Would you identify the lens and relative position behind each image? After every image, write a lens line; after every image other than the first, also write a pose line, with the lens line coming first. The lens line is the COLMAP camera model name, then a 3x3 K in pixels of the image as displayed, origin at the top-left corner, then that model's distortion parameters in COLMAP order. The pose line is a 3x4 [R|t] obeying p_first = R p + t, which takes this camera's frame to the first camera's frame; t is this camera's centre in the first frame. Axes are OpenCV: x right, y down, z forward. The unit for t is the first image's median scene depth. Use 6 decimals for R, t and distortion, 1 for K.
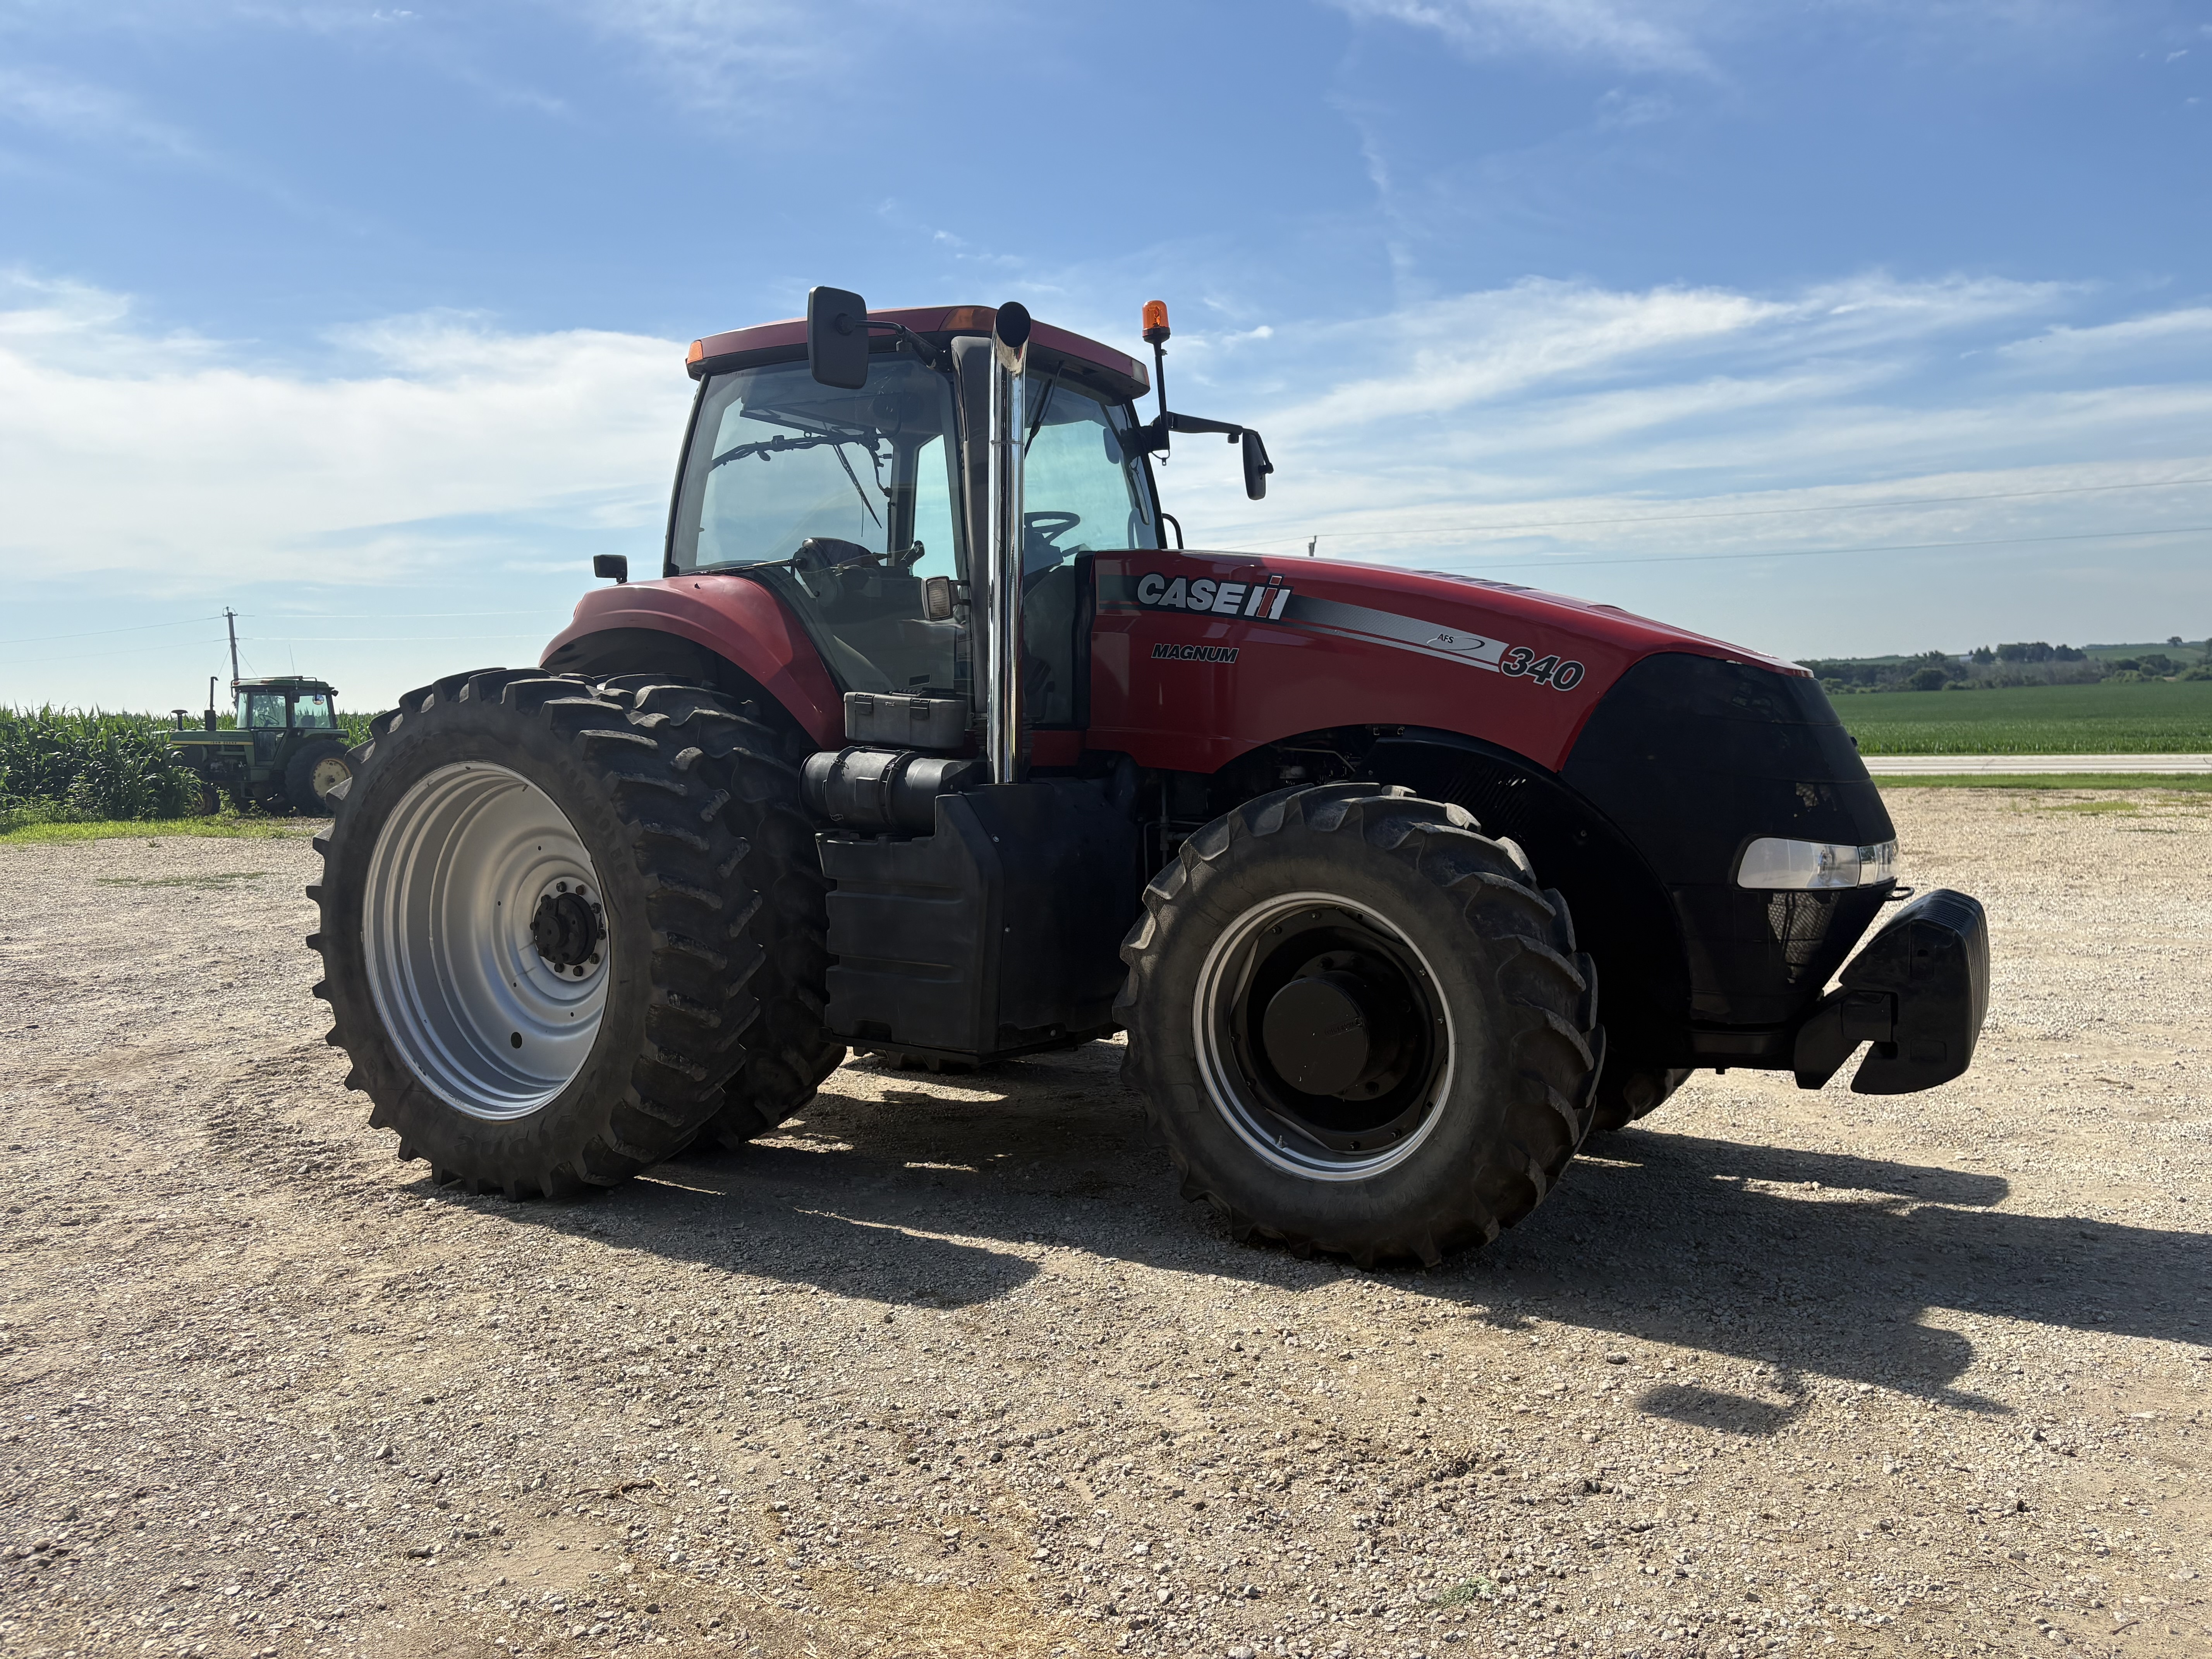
lens RADIAL K [[1681.0, 0, 1118.0], [0, 1681.0, 864.8], [0, 0, 1]] dist [0.015963, -0.004868]
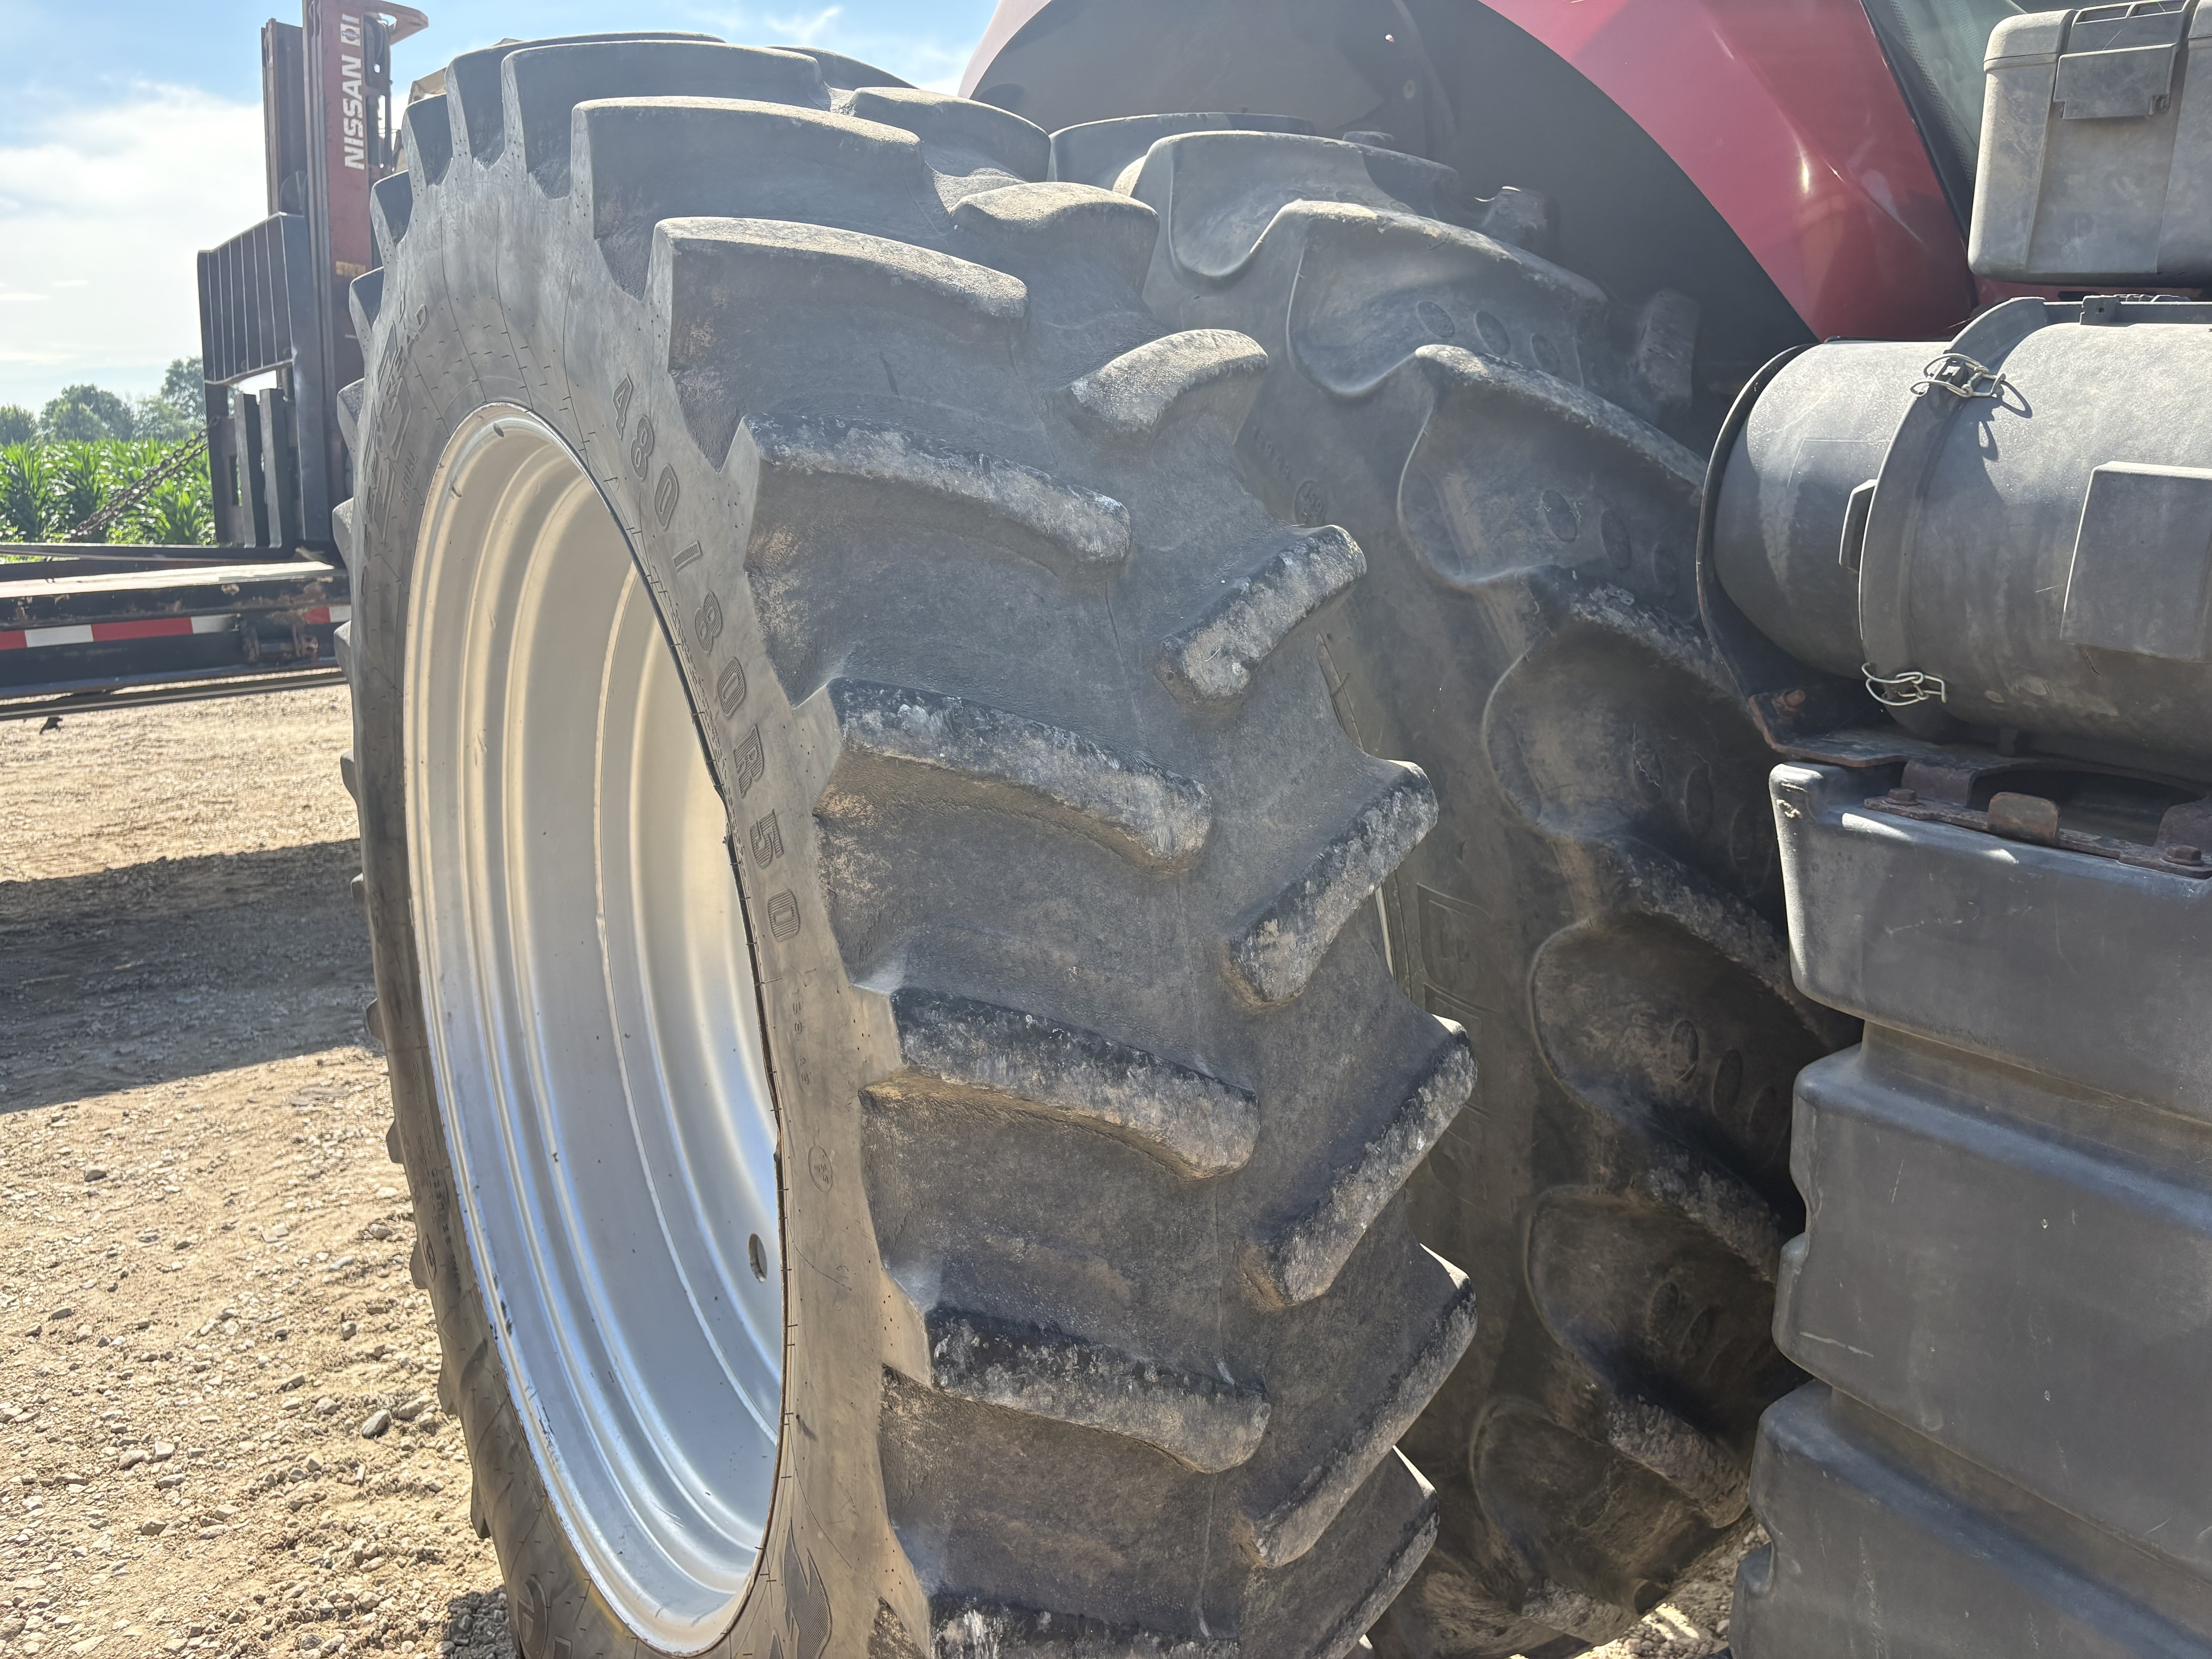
lens RADIAL K [[1681.0, 0, 1118.0], [0, 1681.0, 864.8], [0, 0, 1]] dist [0.015963, -0.004868]
pose [[0.897260, 0.106824, -0.428384, -0.168376], [-0.038816, 0.985617, 0.164476, -0.037473], [0.439793, -0.130949, 0.888501, 0.816175]]
